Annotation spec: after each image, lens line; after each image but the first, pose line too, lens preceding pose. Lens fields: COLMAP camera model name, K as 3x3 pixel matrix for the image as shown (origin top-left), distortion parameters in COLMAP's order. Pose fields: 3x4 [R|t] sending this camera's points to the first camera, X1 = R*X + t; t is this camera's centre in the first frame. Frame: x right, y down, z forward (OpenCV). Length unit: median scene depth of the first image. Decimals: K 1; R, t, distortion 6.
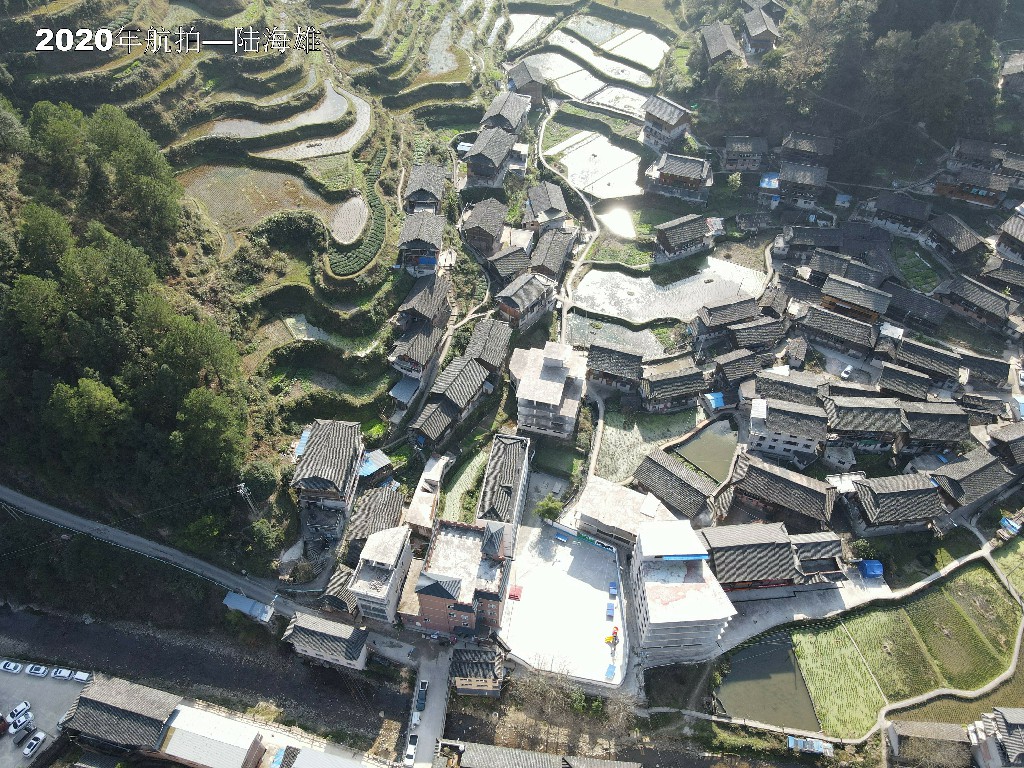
lens RADIAL K [[749.5, 0, 501.8], [0, 749.5, 385.3], [0, 0, 1]] dist [0.003299, 0.009080]
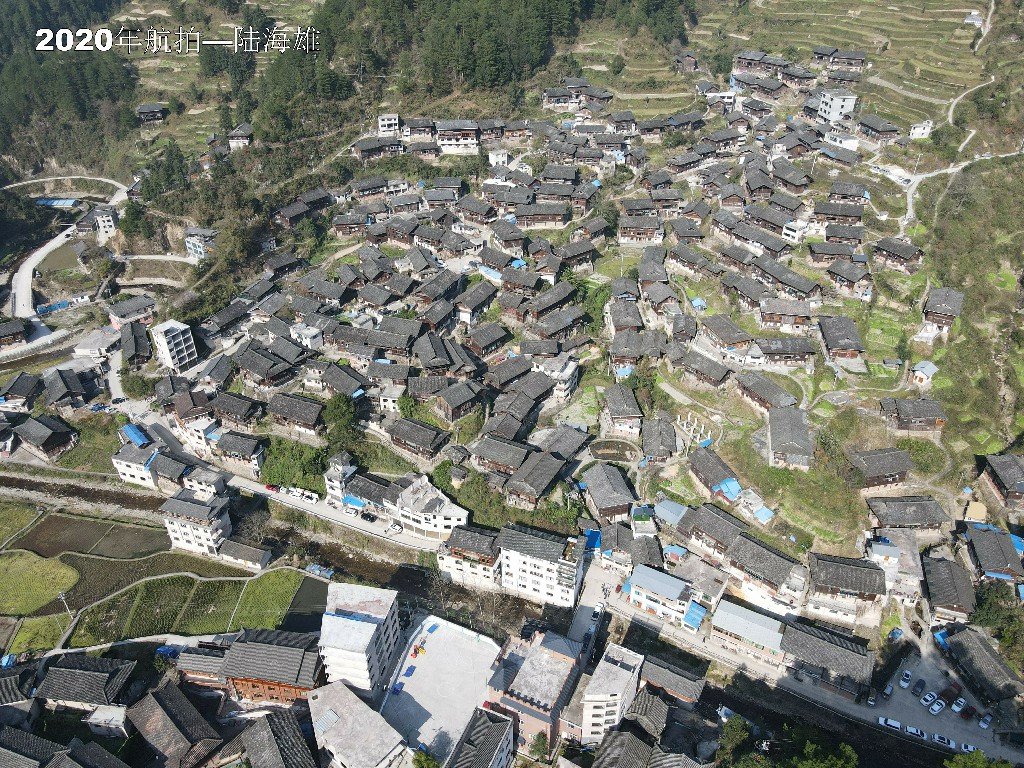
lens RADIAL K [[743.1, 0, 508.8], [0, 743.1, 389.5], [0, 0, 1]] dist [0.001540, 0.023985]
pose [[-0.968527, -0.130339, 0.212053, -0.177985], [0.194908, 0.132727, 0.971800, -0.807205], [-0.154809, 0.982545, -0.103146, 0.696902]]
